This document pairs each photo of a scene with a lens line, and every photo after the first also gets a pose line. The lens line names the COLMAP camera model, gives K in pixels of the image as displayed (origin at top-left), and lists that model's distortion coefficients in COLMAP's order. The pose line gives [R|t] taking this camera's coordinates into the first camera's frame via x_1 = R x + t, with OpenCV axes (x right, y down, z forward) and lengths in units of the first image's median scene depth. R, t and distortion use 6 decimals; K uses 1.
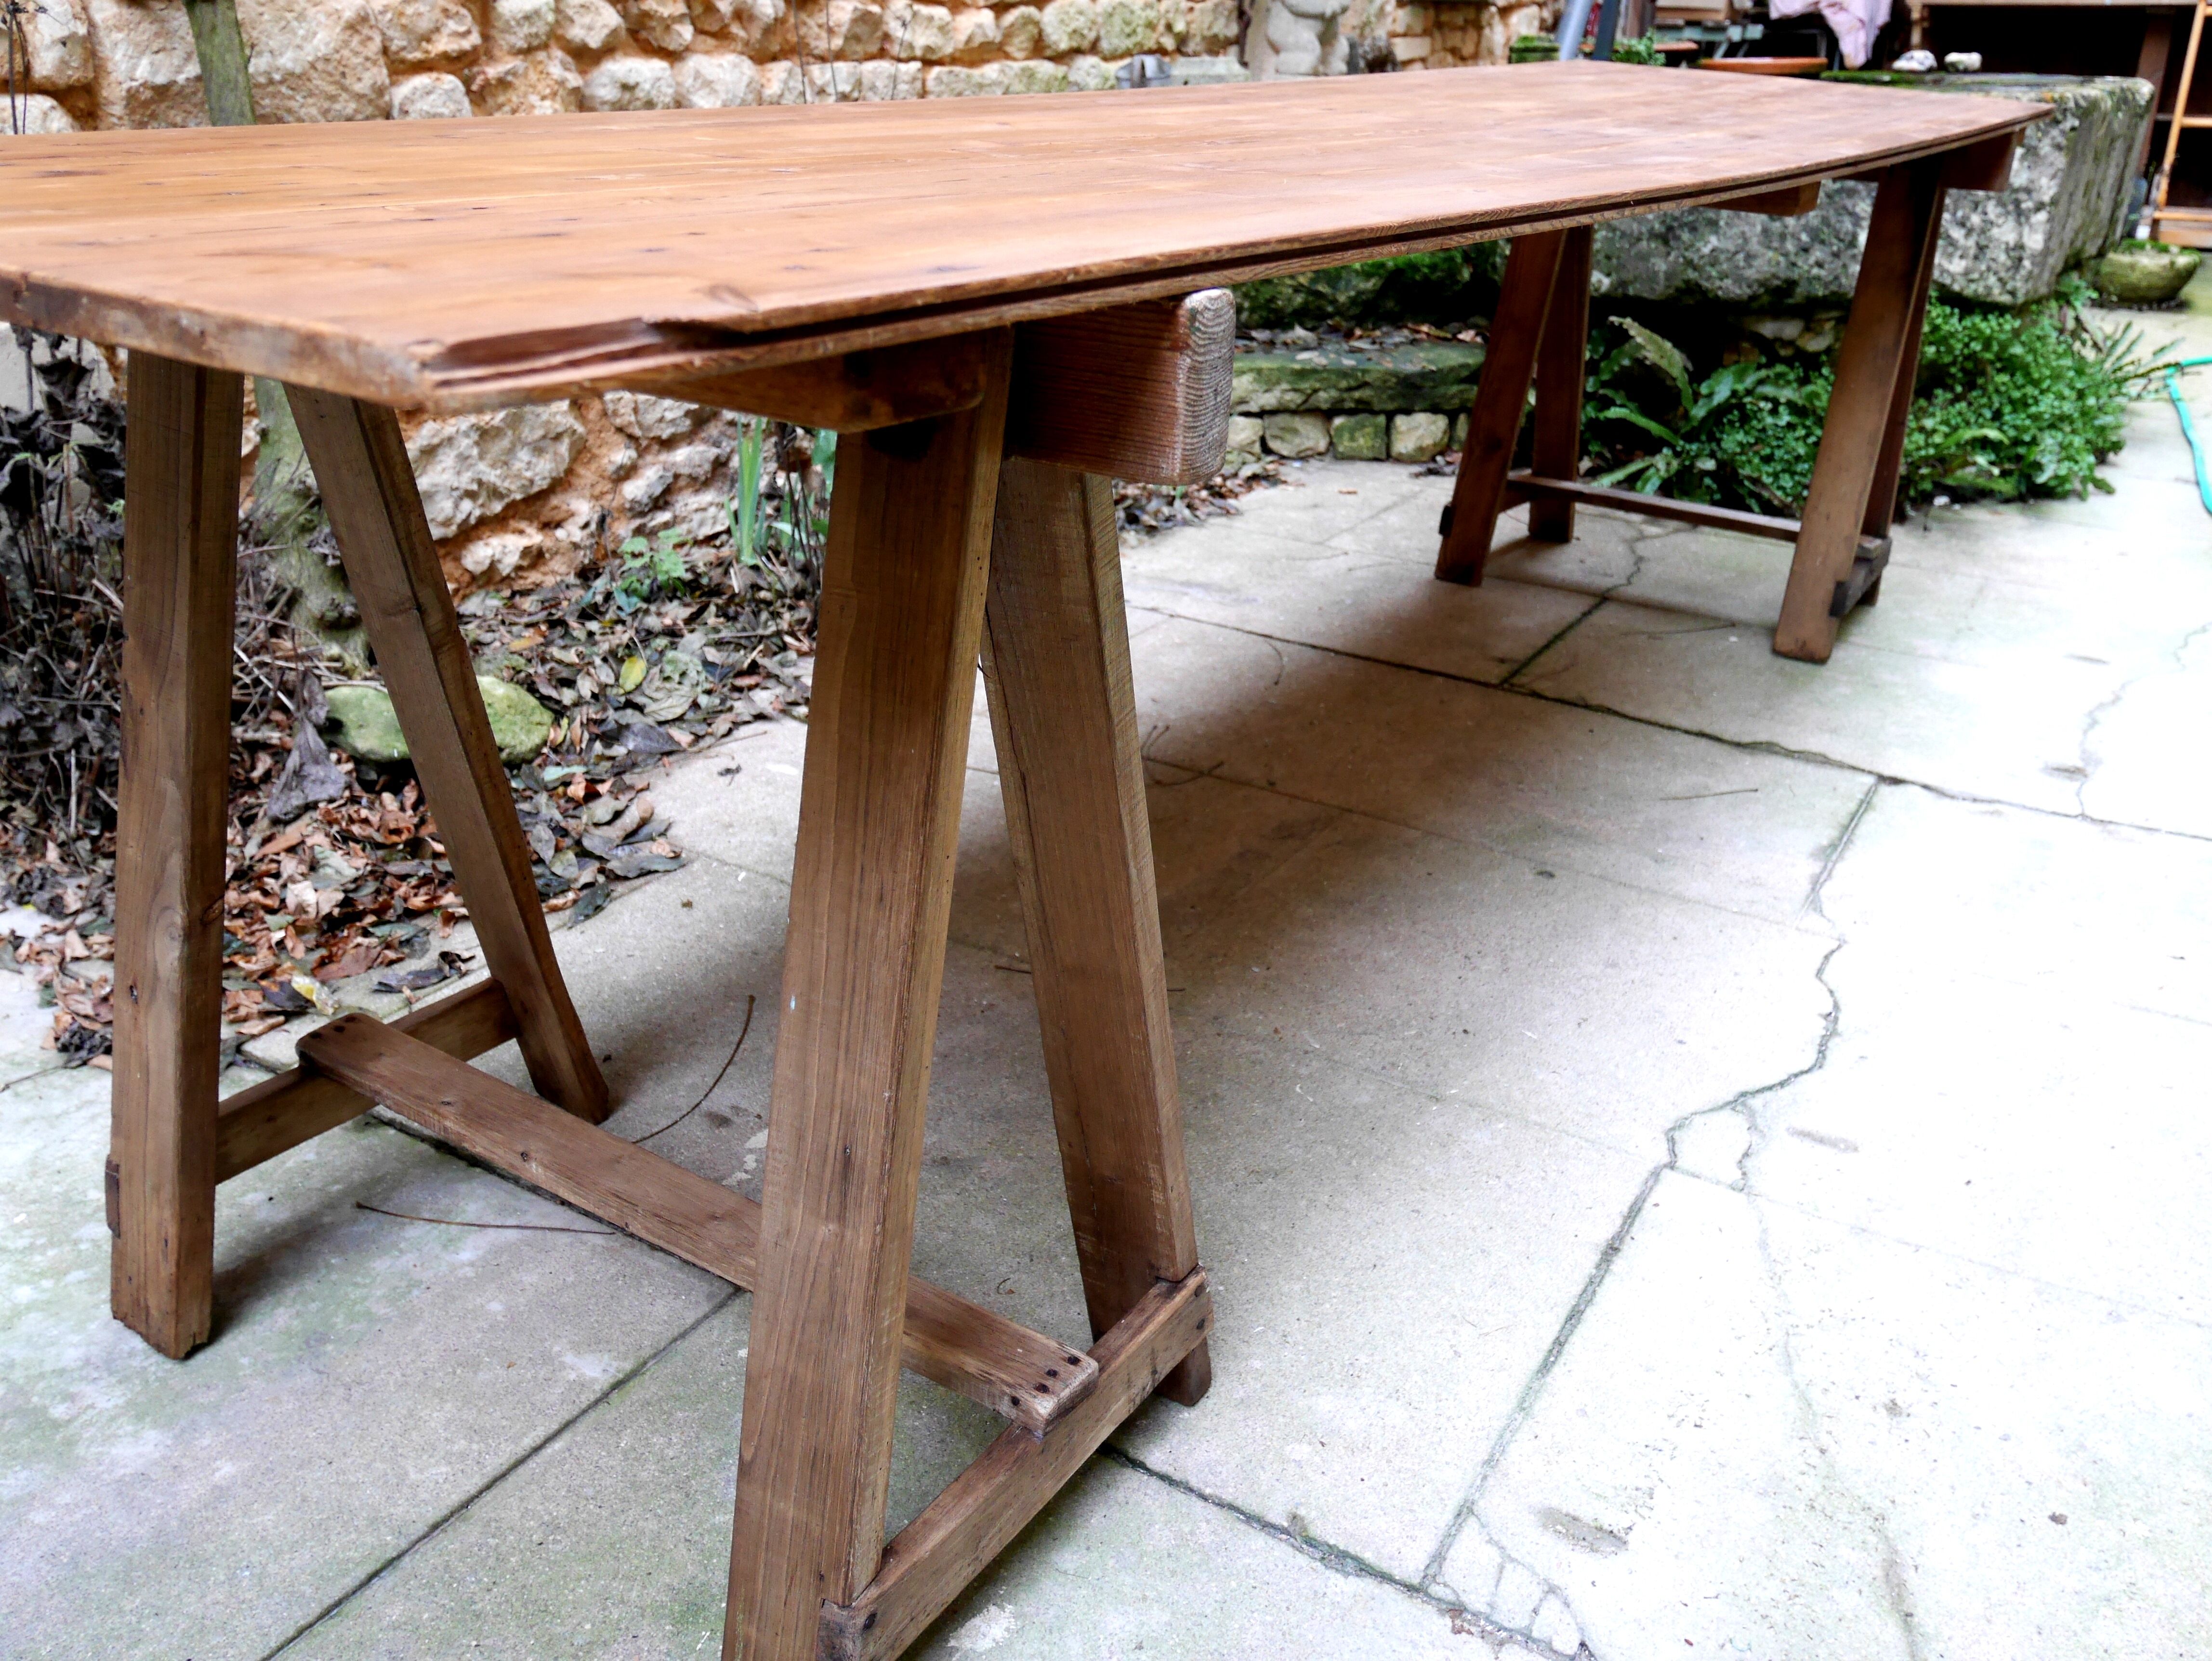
lens RADIAL K [[1759.4, 0, 1111.6], [0, 1759.4, 829.7], [0, 0, 1]] dist [-0.036117, 0.015190]
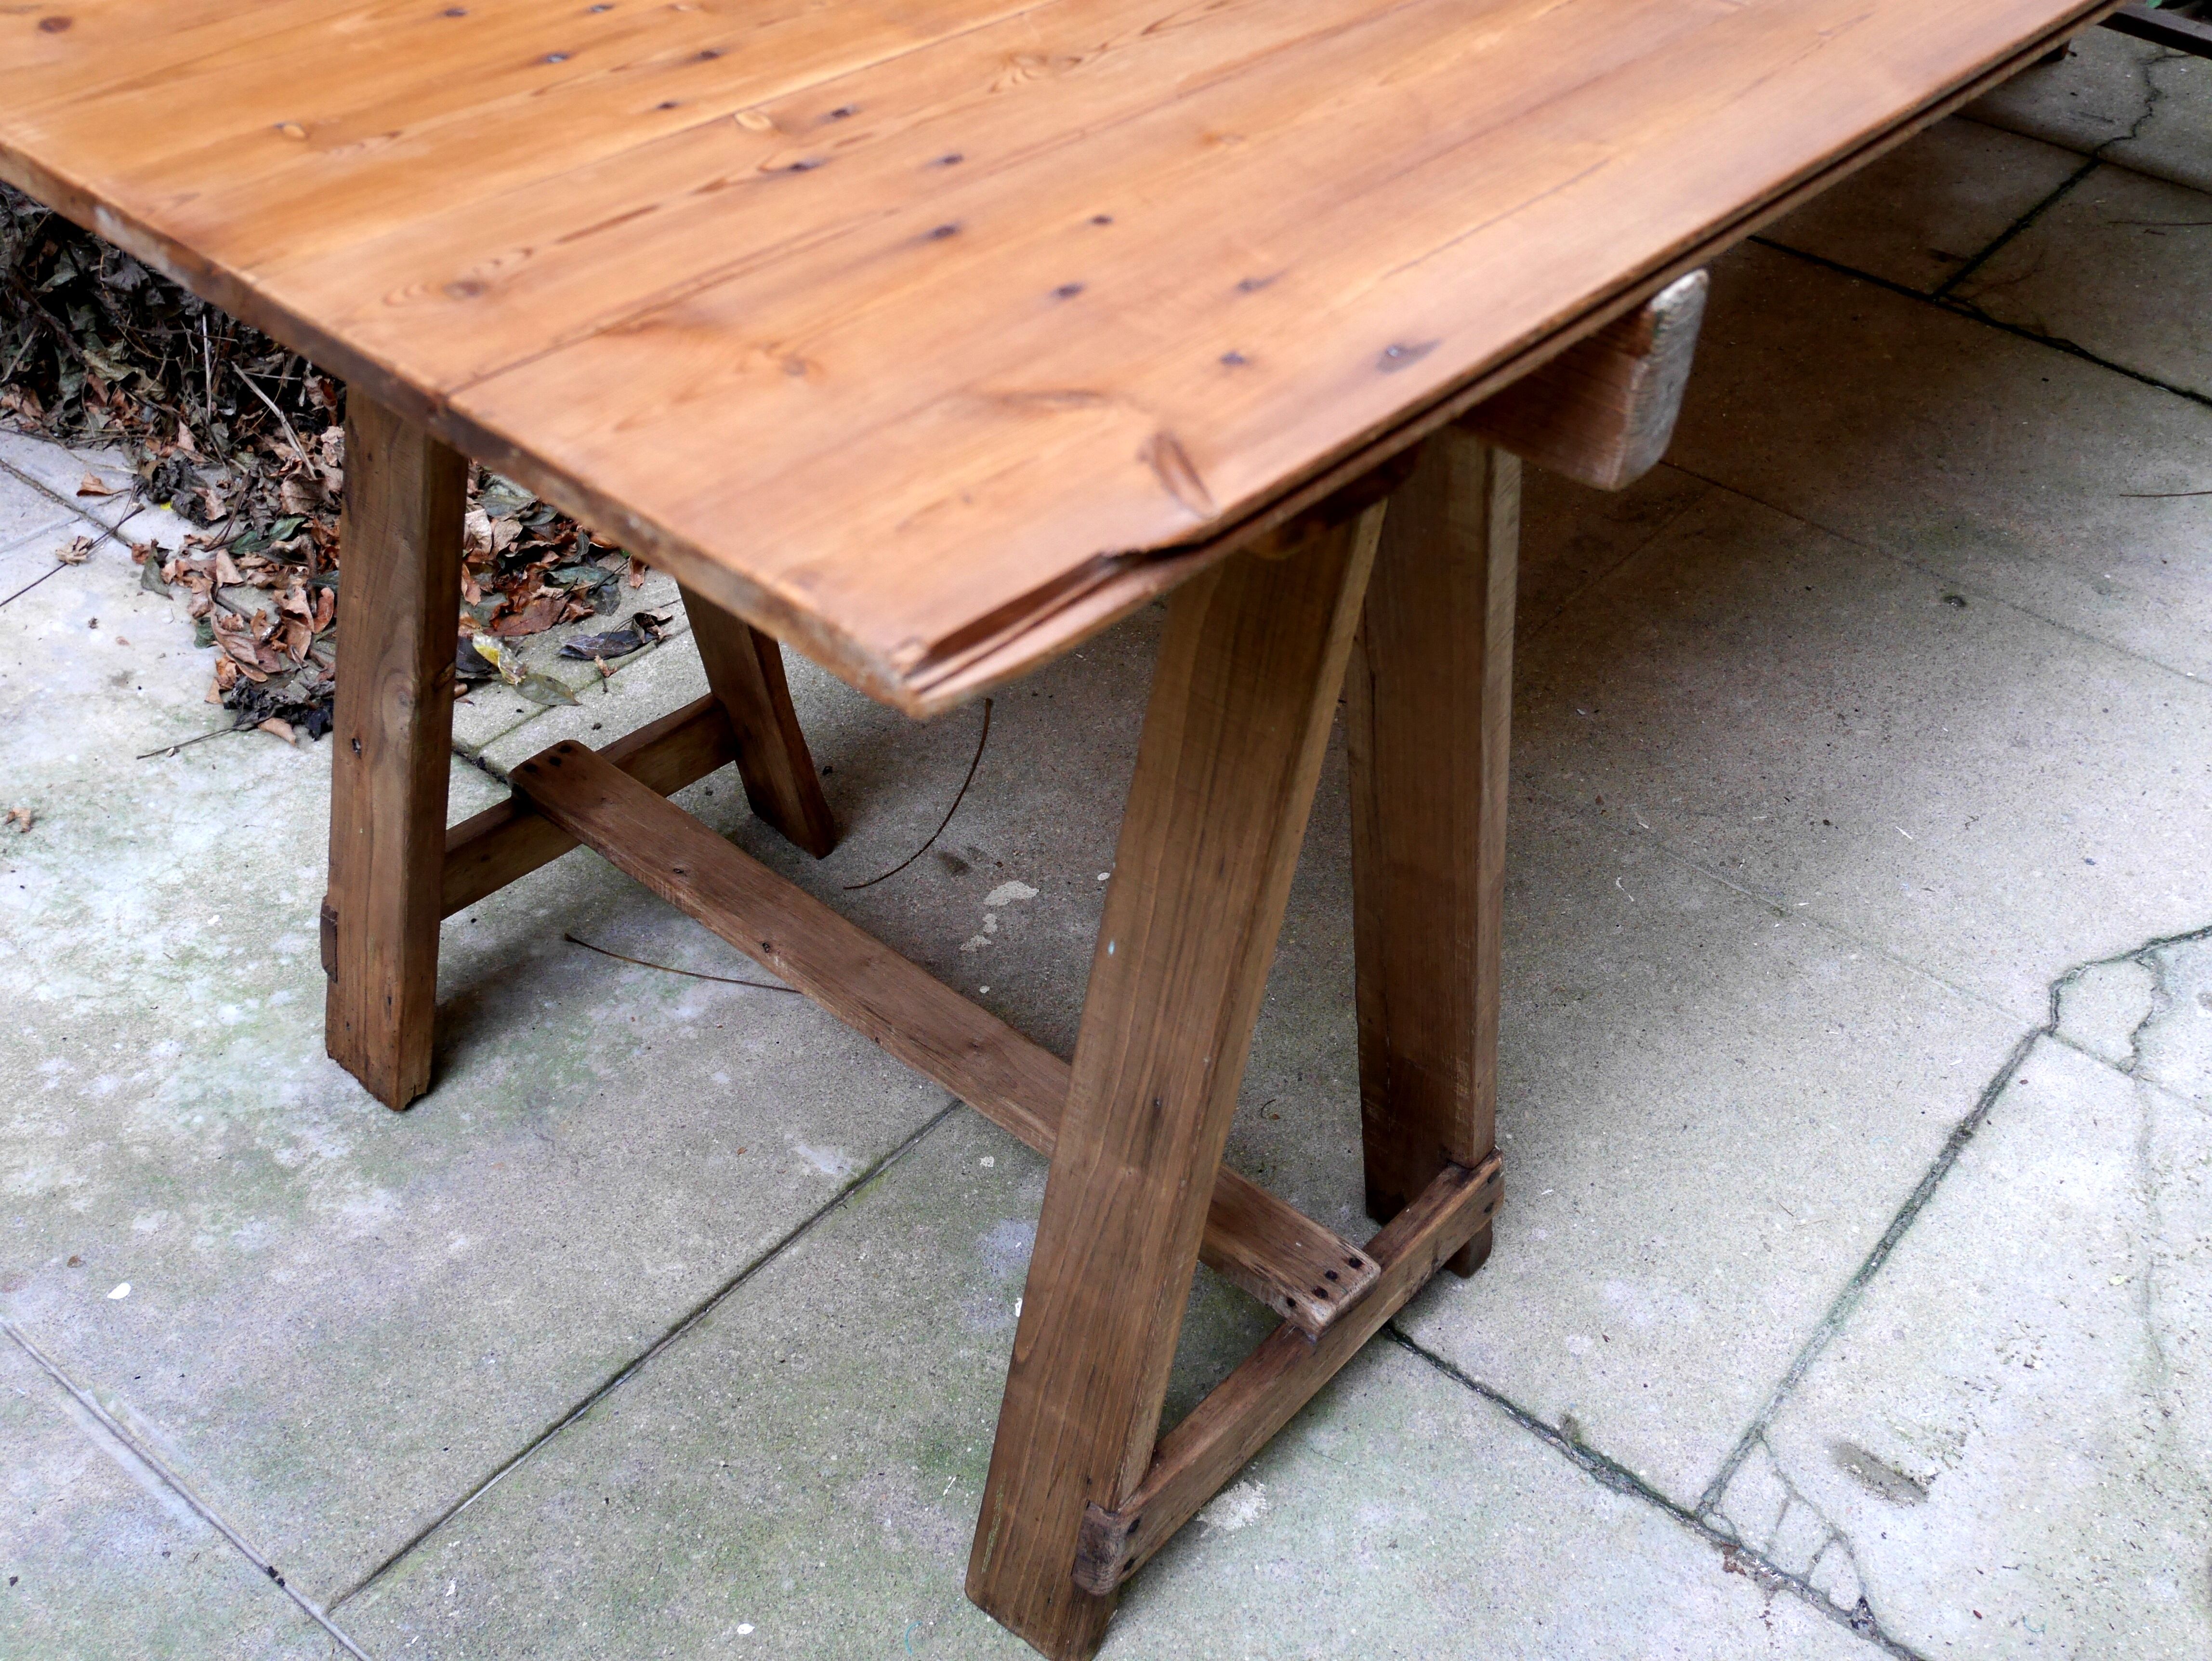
lens RADIAL K [[2225.1, 0, 1106.0], [0, 2225.1, 830.5], [0, 0, 1]] dist [-0.013764, -0.003225]
pose [[0.990846, 0.099340, -0.091412, -0.047606], [-0.071792, 0.961191, 0.266379, -0.158038], [0.114326, -0.257378, 0.959524, -0.065951]]
